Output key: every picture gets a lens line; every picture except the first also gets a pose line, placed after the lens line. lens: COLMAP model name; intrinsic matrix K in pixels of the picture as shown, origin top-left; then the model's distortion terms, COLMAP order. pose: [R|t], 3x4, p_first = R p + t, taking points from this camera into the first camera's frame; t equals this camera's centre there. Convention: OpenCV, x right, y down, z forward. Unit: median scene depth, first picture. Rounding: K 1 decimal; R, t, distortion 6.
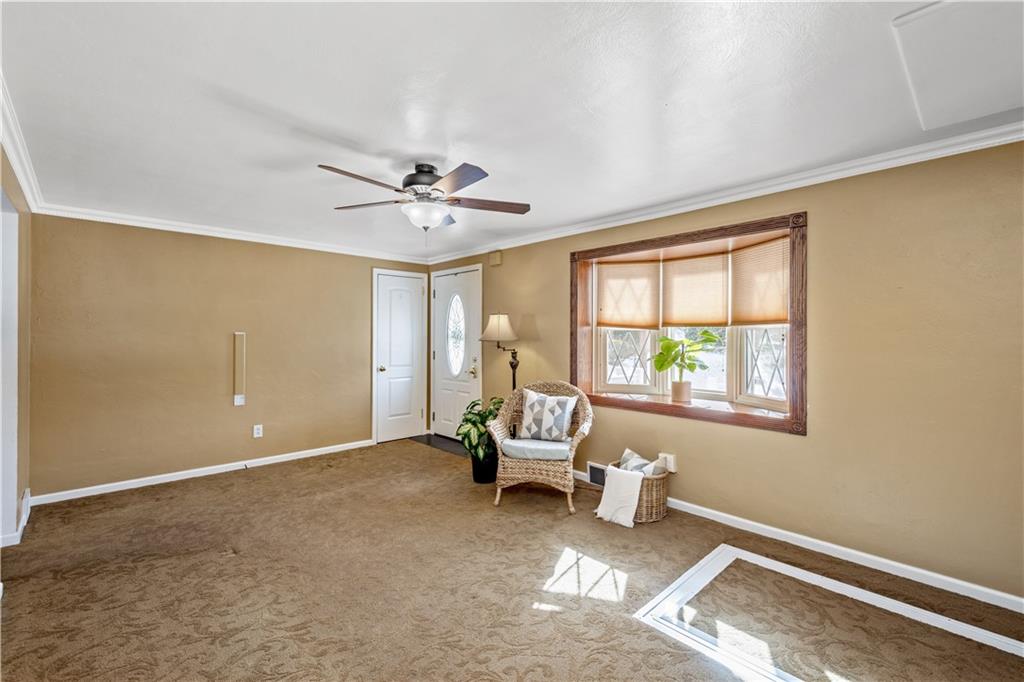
lens RADIAL K [[445.7, 0, 515.8], [0, 445.7, 337.5], [0, 0, 1]] dist [0.021200, -0.011179]
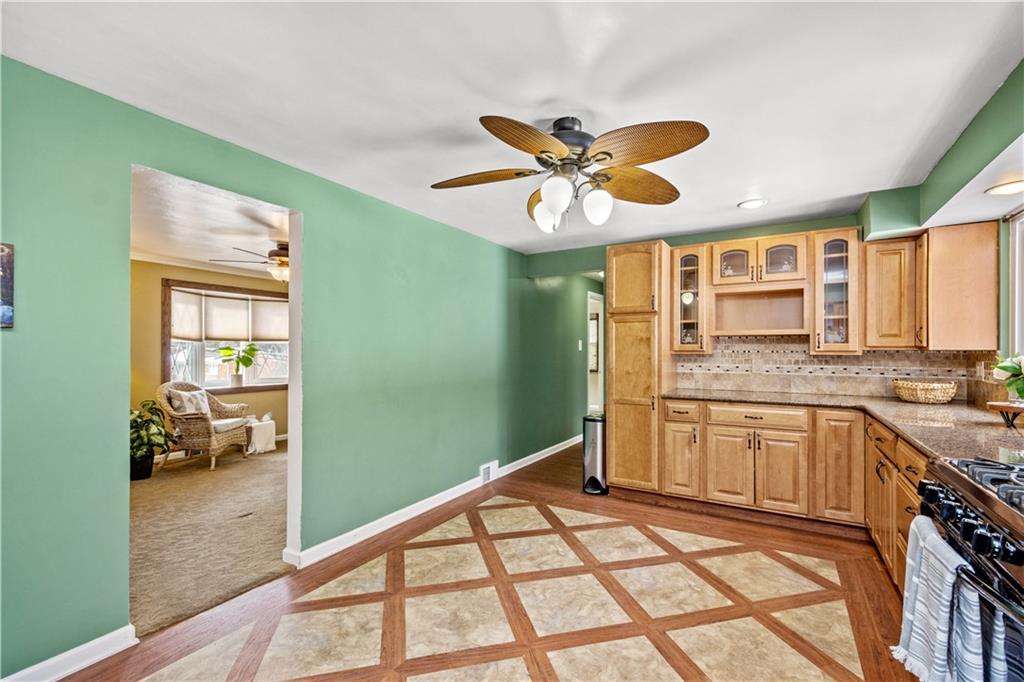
lens RADIAL K [[445.7, 0, 515.8], [0, 445.7, 337.5], [0, 0, 1]] dist [0.021200, -0.011179]
pose [[-0.265443, 0.021844, 0.963879, -1.413461], [-0.000584, 0.999739, -0.022818, -0.000532], [-0.964126, -0.006620, -0.265361, 0.411691]]
